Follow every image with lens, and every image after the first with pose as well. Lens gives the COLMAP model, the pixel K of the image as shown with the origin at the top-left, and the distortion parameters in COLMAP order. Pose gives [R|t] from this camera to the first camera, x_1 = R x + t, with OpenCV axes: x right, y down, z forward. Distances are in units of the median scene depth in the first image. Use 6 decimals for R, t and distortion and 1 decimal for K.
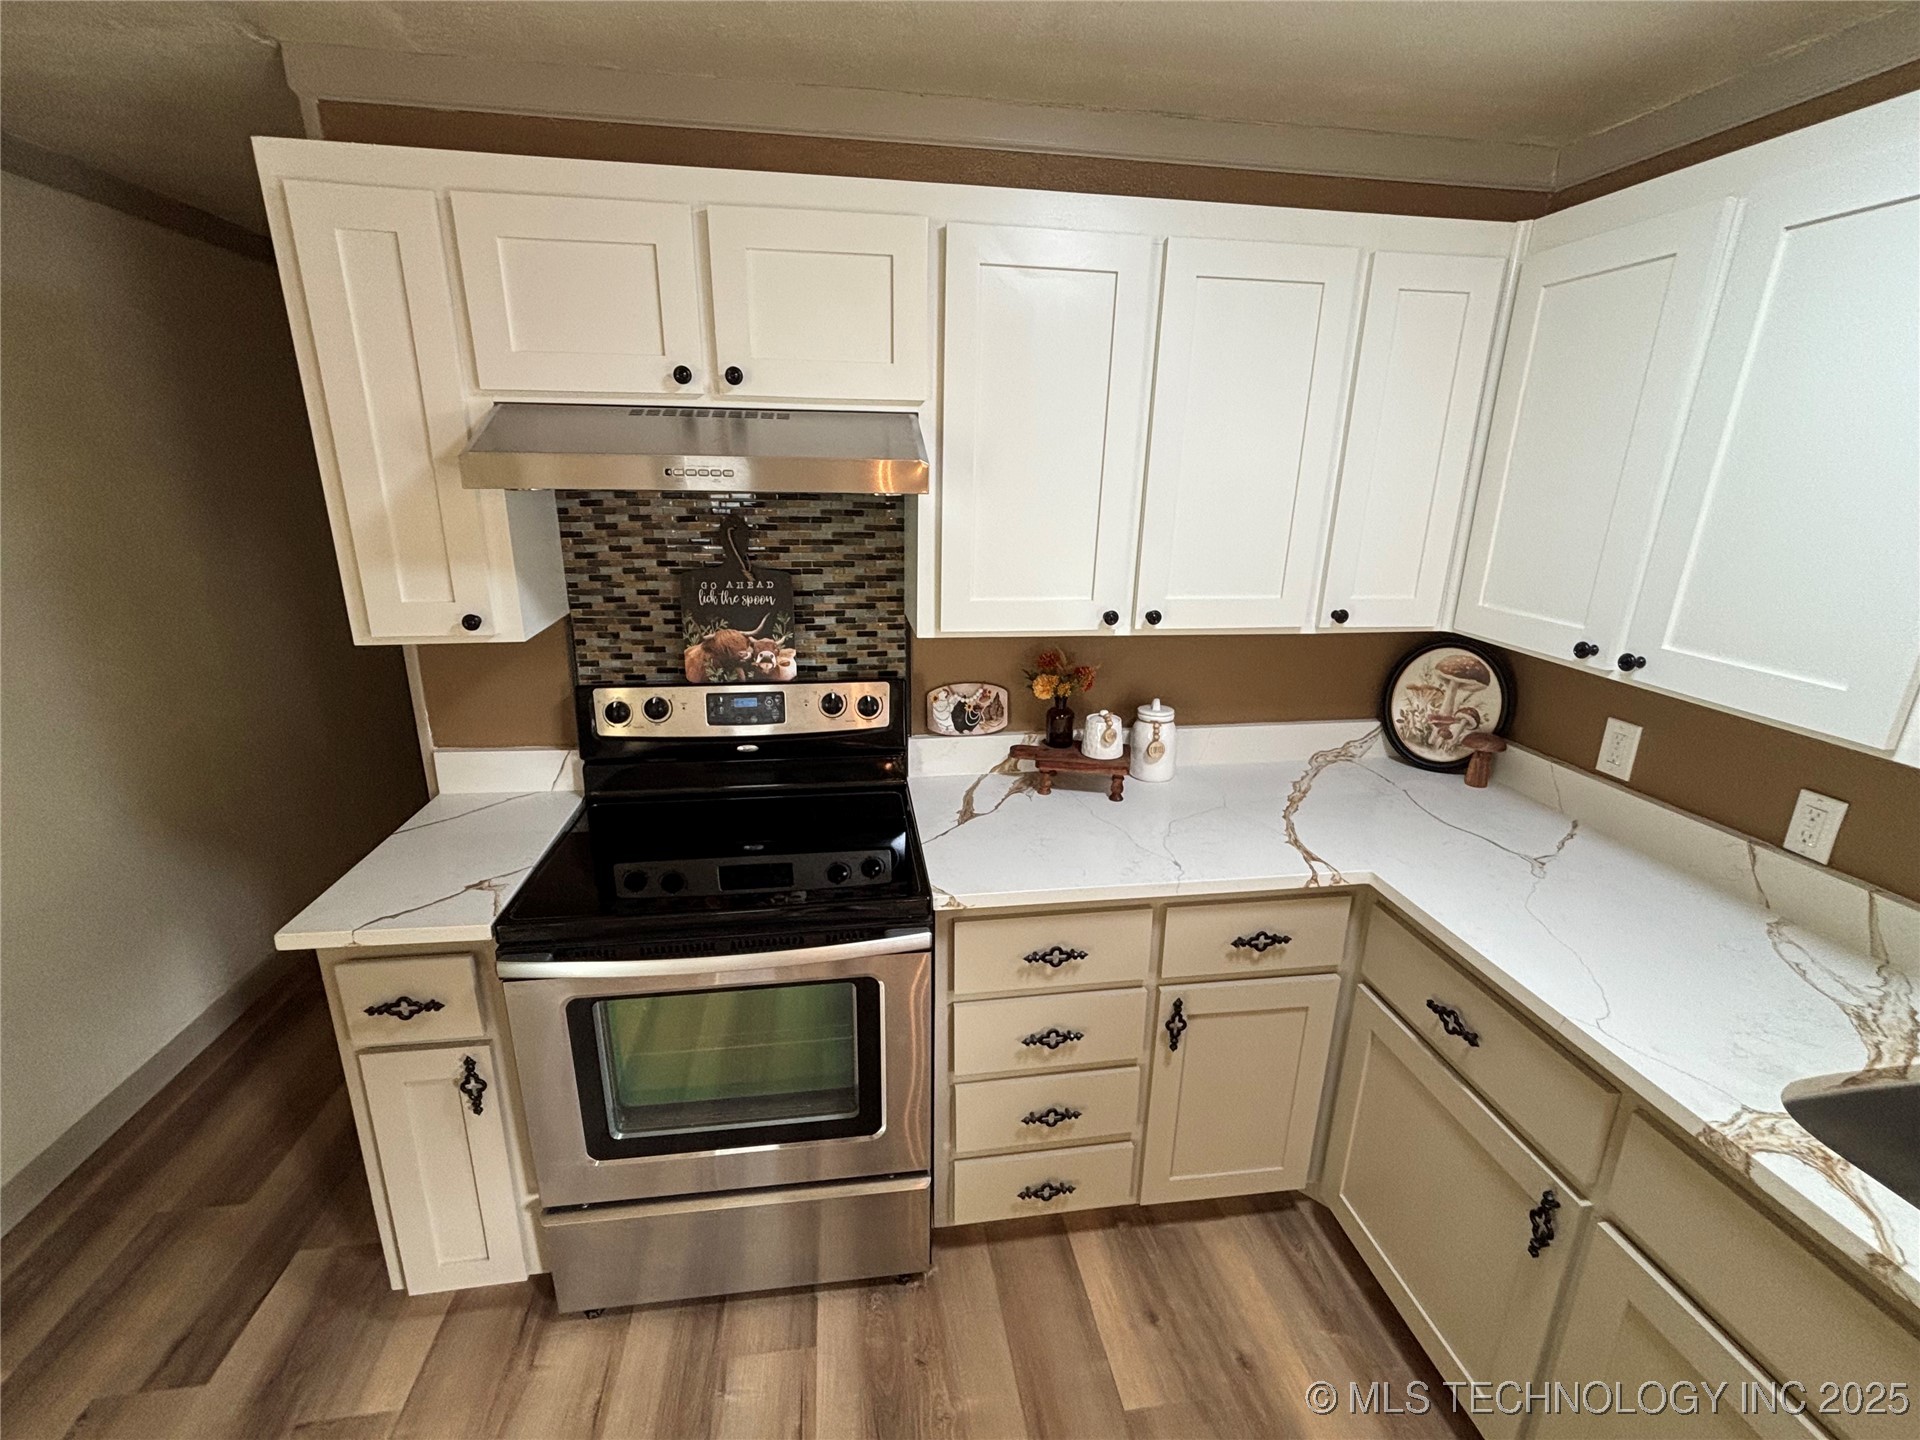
lens RADIAL K [[838.1, 0, 957.4], [0, 838.1, 739.2], [0, 0, 1]] dist [0.004247, 0.000172]
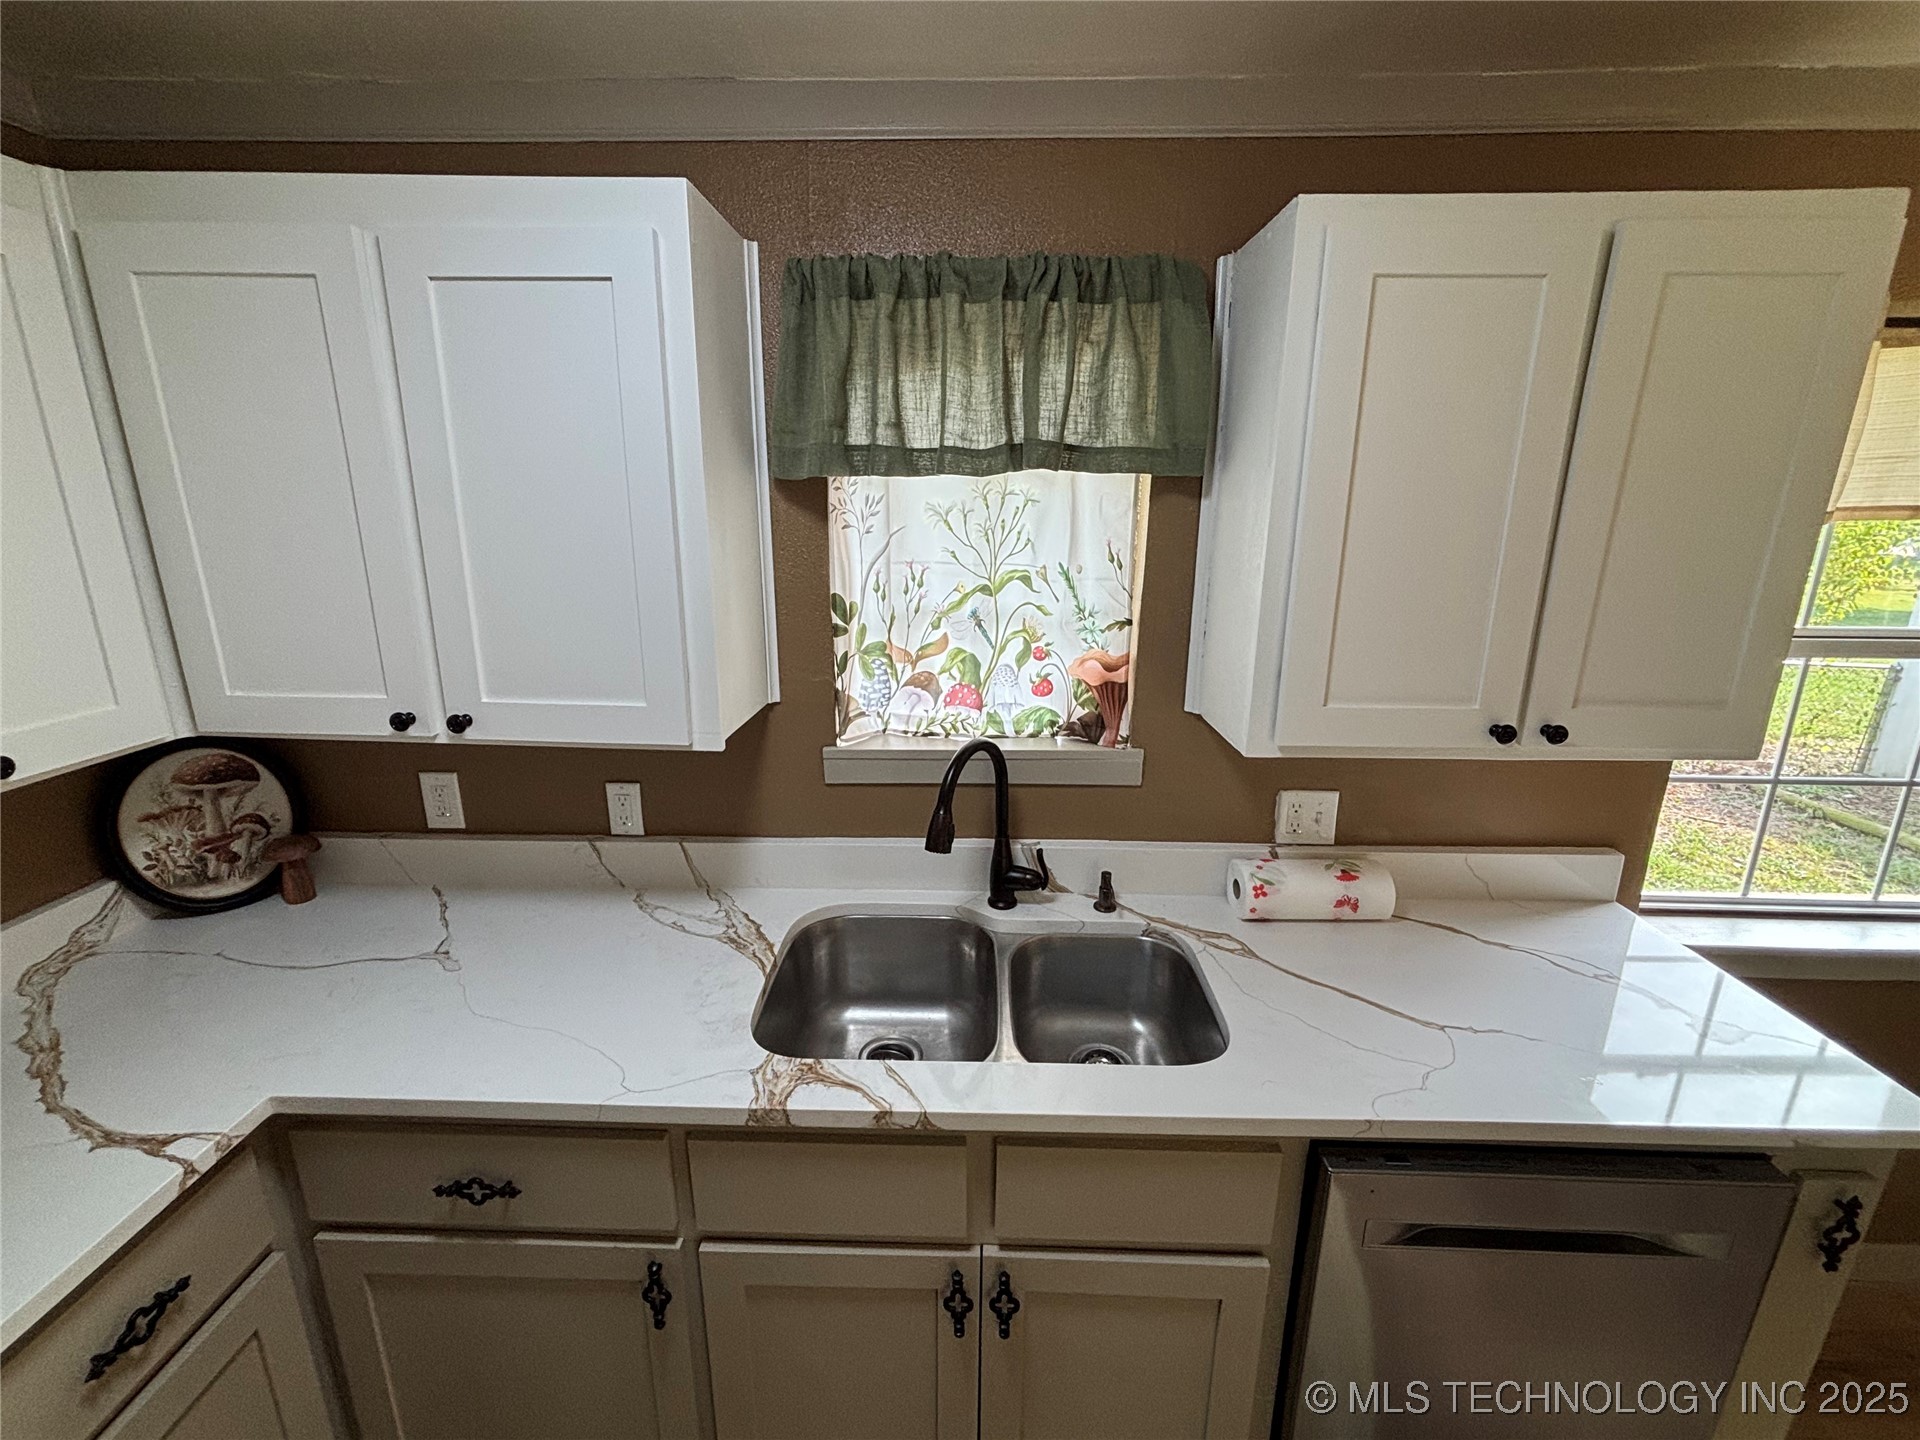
lens RADIAL K [[838.1, 0, 957.4], [0, 838.1, 739.2], [0, 0, 1]] dist [0.004247, 0.000172]
pose [[0.176051, -0.291372, 0.940270, 0.027637], [0.297086, 0.926377, 0.231442, -0.098492], [-0.938481, 0.238595, 0.249652, 0.211871]]
